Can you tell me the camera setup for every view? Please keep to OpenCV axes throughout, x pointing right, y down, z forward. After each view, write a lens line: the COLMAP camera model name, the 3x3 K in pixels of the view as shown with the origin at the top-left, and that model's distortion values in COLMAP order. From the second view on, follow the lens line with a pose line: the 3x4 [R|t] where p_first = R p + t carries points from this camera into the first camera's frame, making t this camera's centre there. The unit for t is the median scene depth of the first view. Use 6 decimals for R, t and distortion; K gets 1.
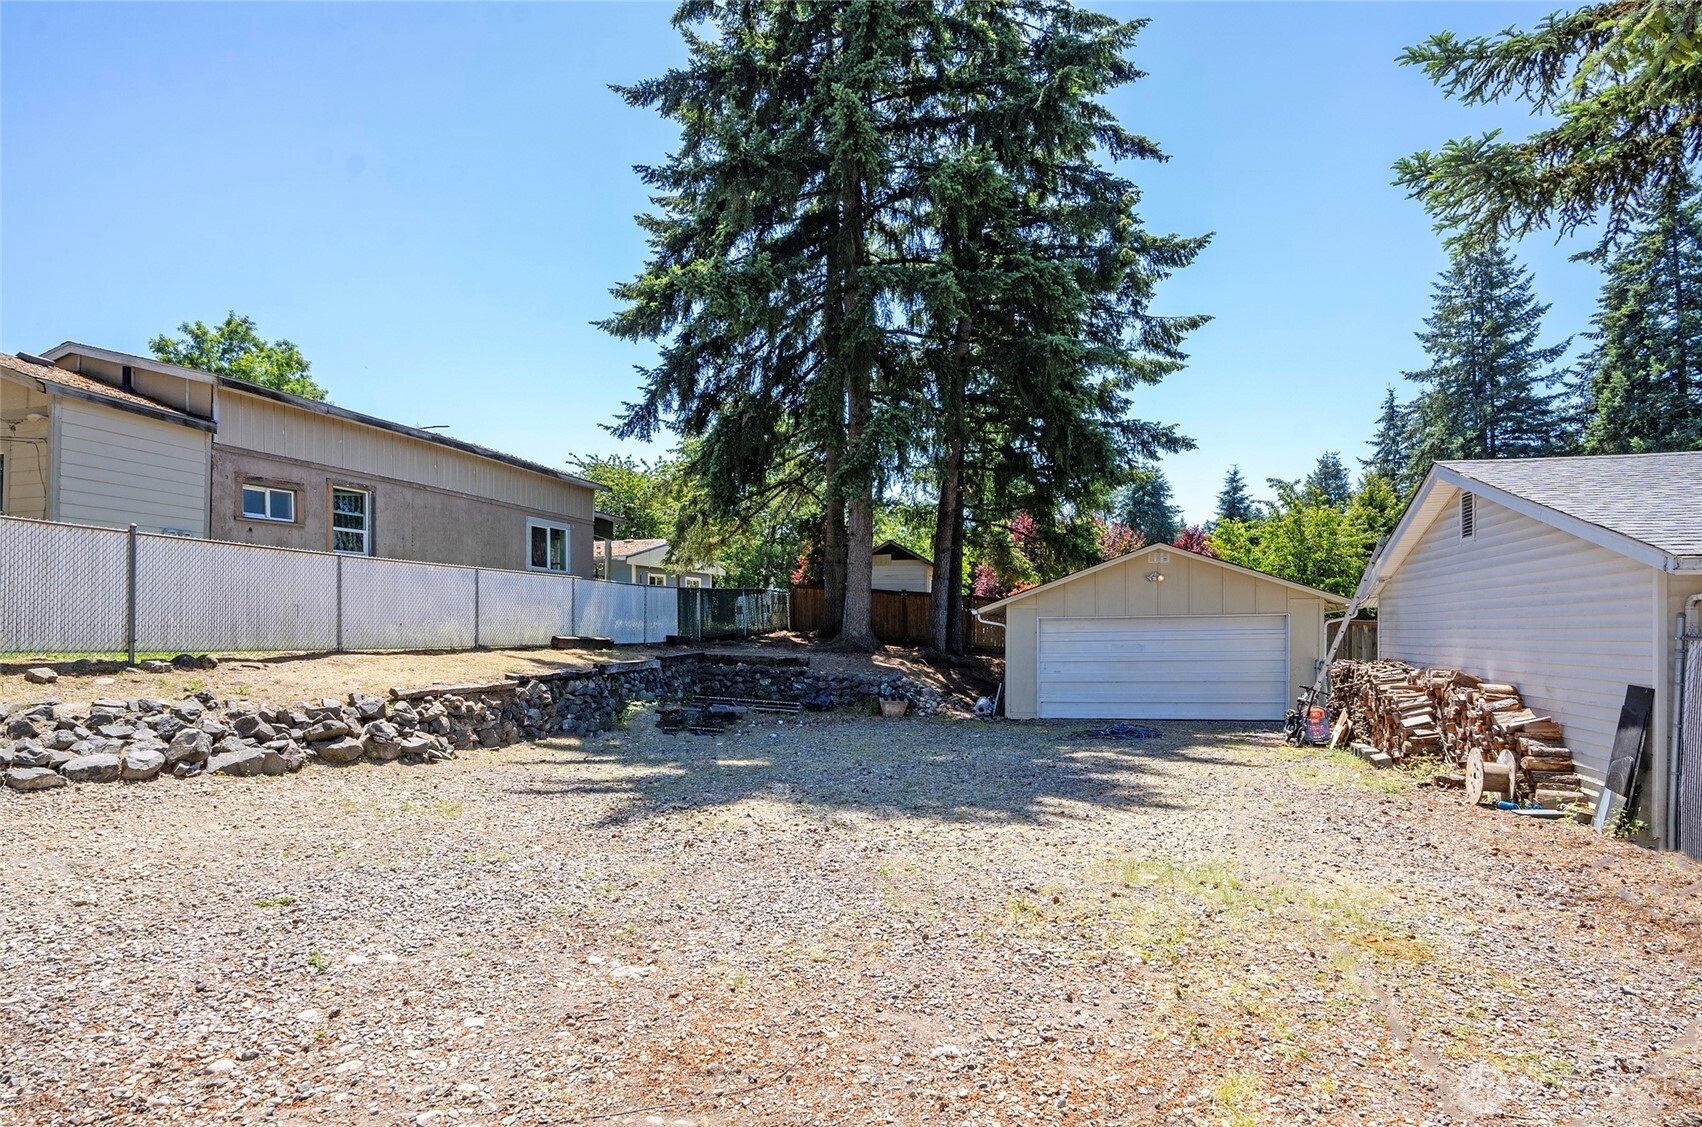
lens RADIAL K [[858.5, 0, 849.8], [0, 858.5, 637.7], [0, 0, 1]] dist [-0.062751, 0.033011]
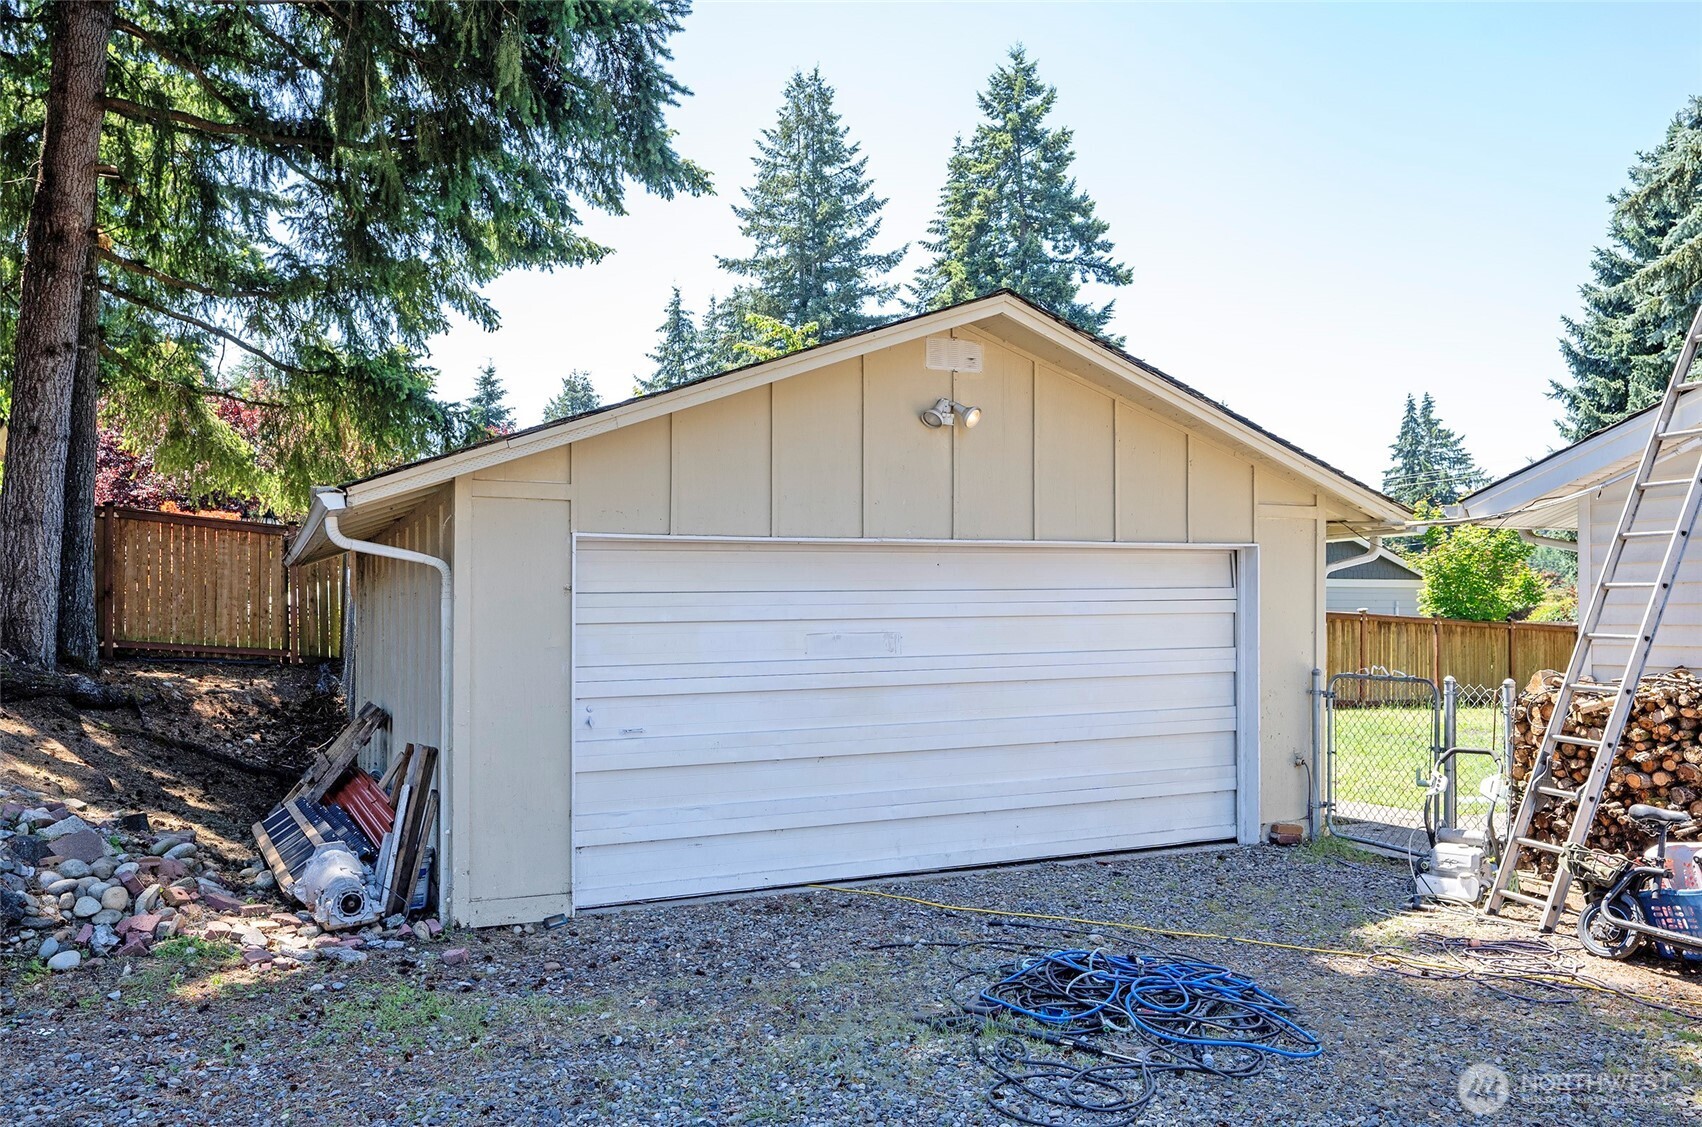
lens RADIAL K [[1293.7, 0, 849.0], [0, 1293.7, 617.6], [0, 0, 1]] dist [-0.004545, 0.002205]
pose [[0.746686, -0.000540, 0.665176, 0.005472], [0.004963, 0.999976, -0.004759, 0.001634], [-0.665158, 0.006855, 0.746671, 0.232987]]
